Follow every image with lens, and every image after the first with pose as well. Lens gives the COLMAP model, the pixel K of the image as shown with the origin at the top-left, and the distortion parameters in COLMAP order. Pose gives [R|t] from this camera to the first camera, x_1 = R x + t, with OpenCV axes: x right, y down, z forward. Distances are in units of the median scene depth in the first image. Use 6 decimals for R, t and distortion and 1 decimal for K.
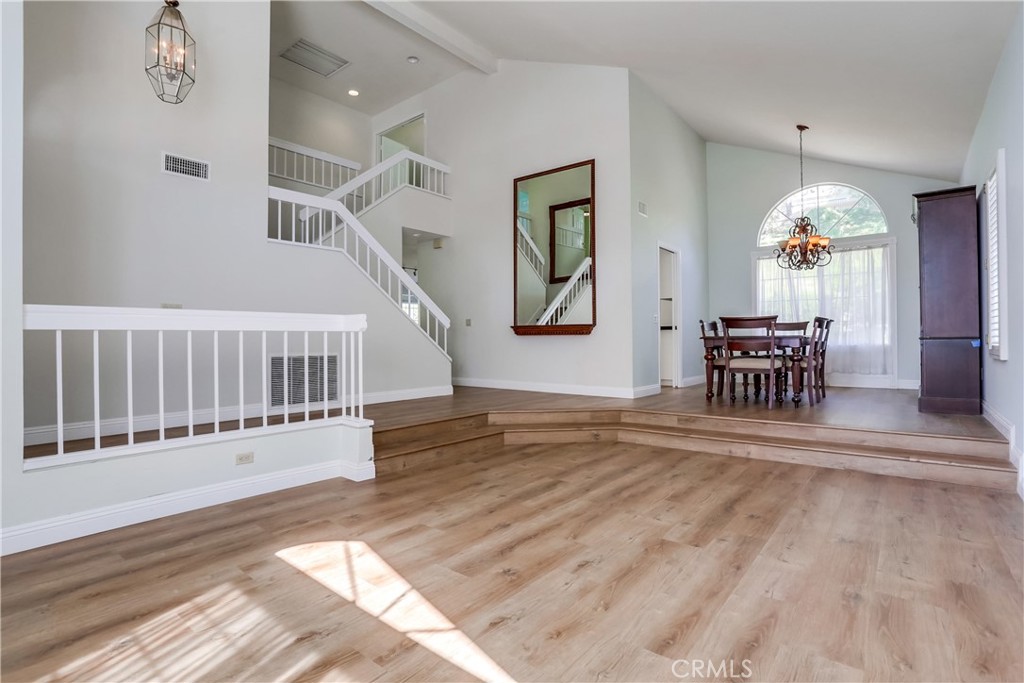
lens RADIAL K [[501.0, 0, 504.4], [0, 501.0, 336.1], [0, 0, 1]] dist [-0.091484, 0.046324]
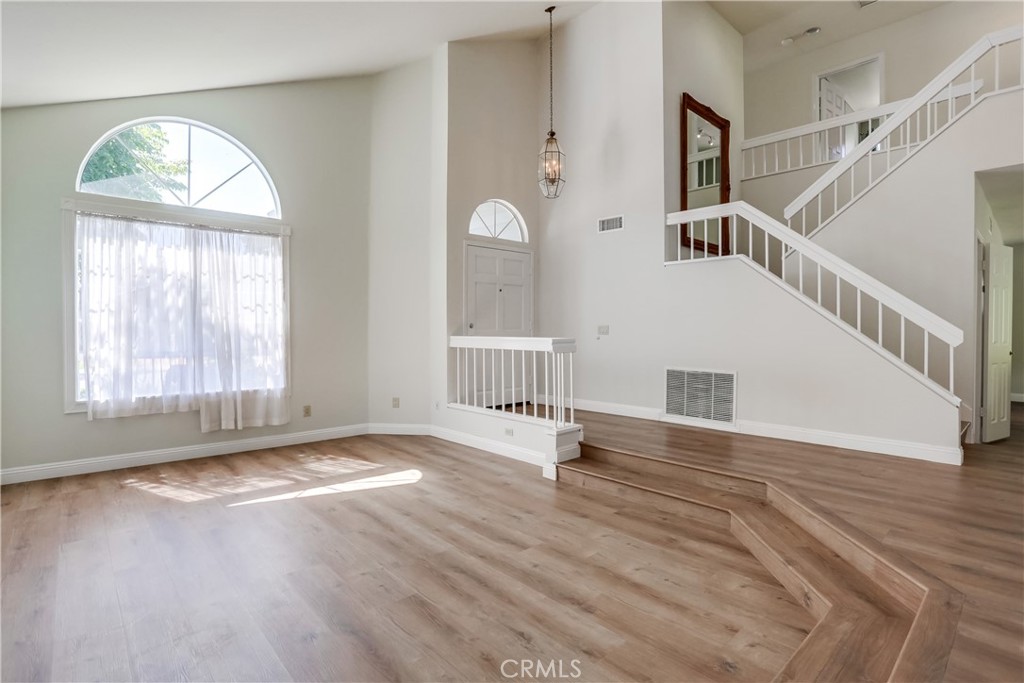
lens RADIAL K [[501.0, 0, 504.4], [0, 501.0, 336.1], [0, 0, 1]] dist [-0.091484, 0.046324]
pose [[-0.148441, 0.017598, -0.988765, 1.108267], [0.005662, 0.999840, 0.016945, -0.085650], [0.988905, -0.003083, -0.148517, 1.316963]]
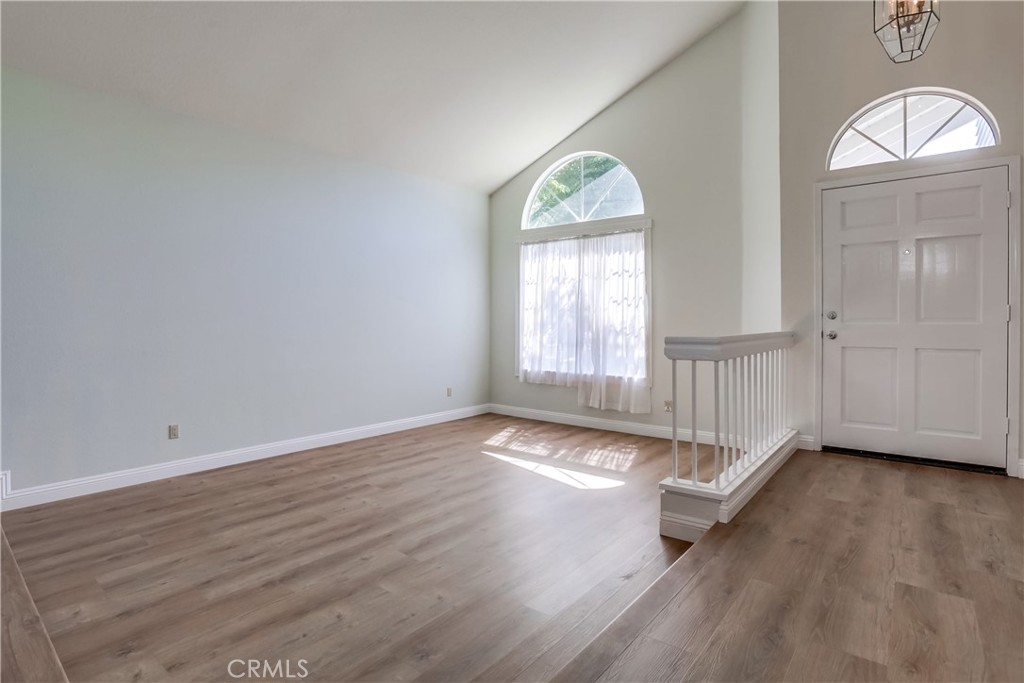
lens RADIAL K [[510.2, 0, 510.8], [0, 510.2, 338.3], [0, 0, 1]] dist [-0.061682, 0.024559]
pose [[-0.999870, 0.007655, -0.014169, -0.048471], [0.007226, 0.999521, 0.030101, -0.081380], [0.014393, 0.029994, -0.999446, 2.159083]]
